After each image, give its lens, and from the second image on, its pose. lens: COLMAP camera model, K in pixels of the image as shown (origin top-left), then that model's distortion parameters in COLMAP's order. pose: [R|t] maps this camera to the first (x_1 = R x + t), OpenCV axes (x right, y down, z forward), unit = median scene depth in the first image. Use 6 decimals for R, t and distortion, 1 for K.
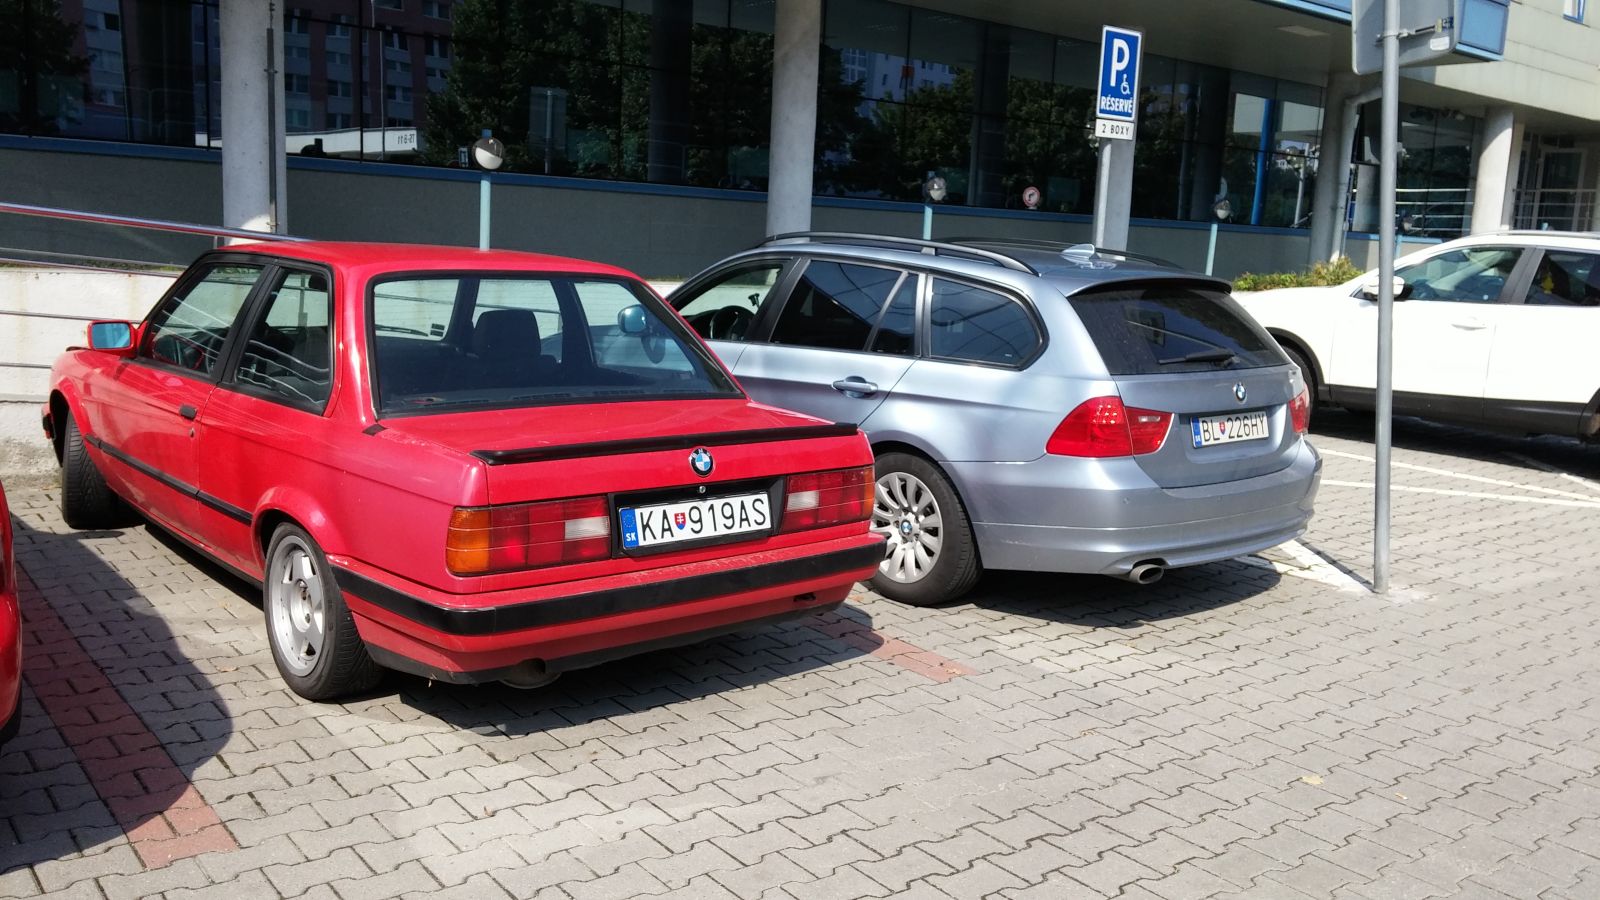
lens RADIAL K [[1401.7, 0, 800.0], [0, 1401.7, 450.0], [0, 0, 1]] dist [0.039246, -0.000370]
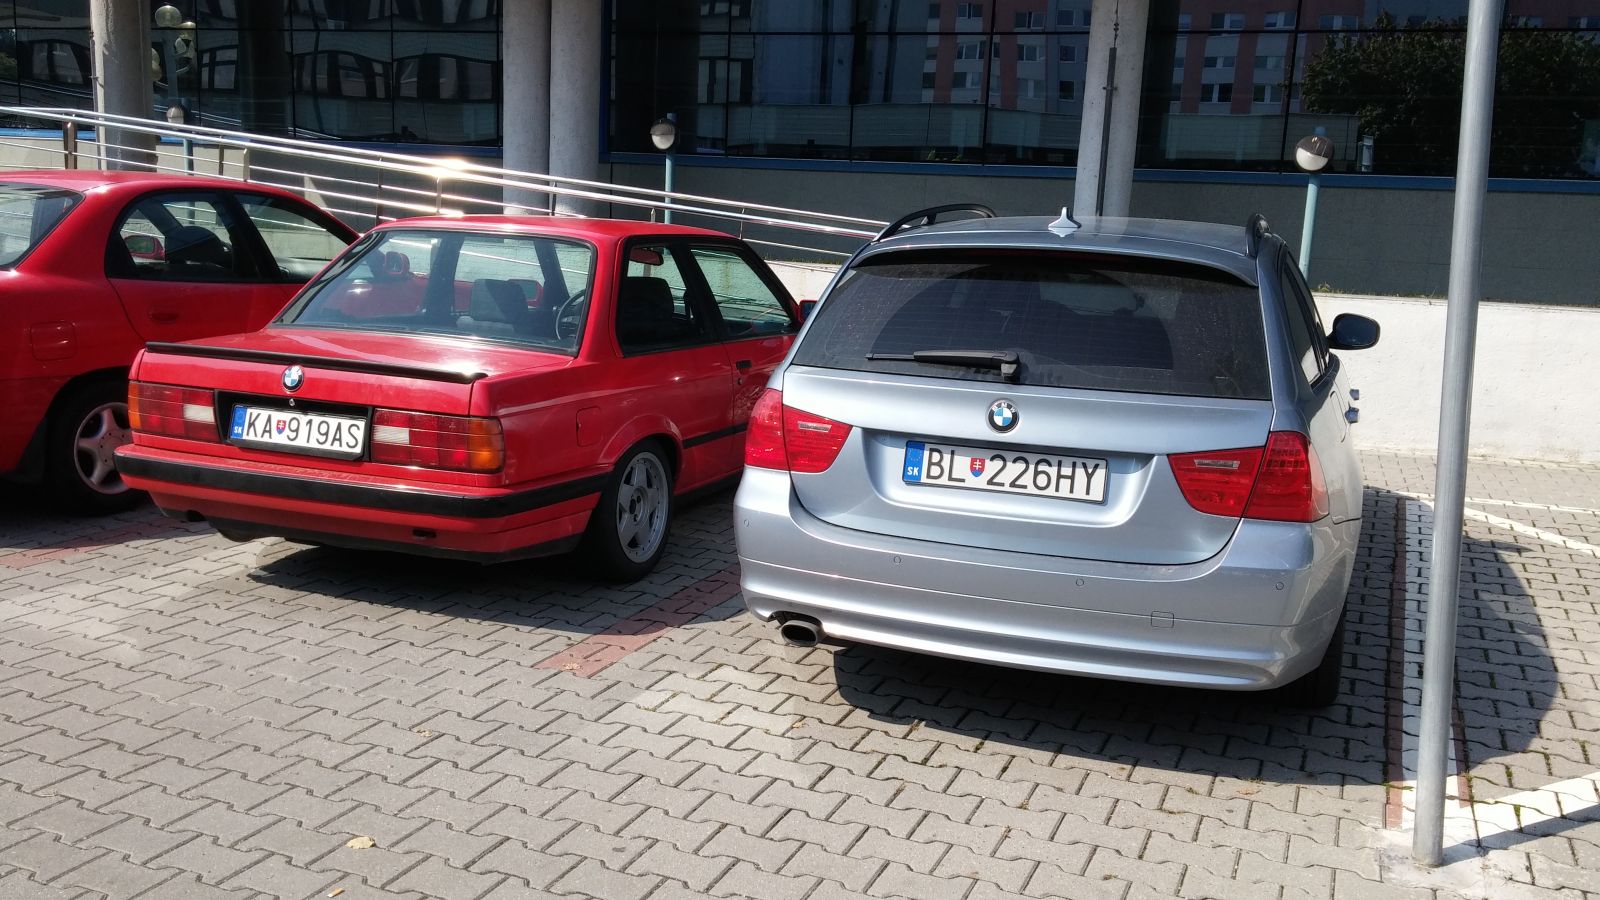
lens RADIAL K [[1377.6, 0, 800.0], [0, 1377.6, 450.0], [0, 0, 1]] dist [0.001470, 0.007465]
pose [[0.482377, 0.129782, -0.866296, 1.032620], [-0.156743, 0.985790, 0.060405, -0.062173], [0.861826, 0.106648, 0.495865, 0.746132]]
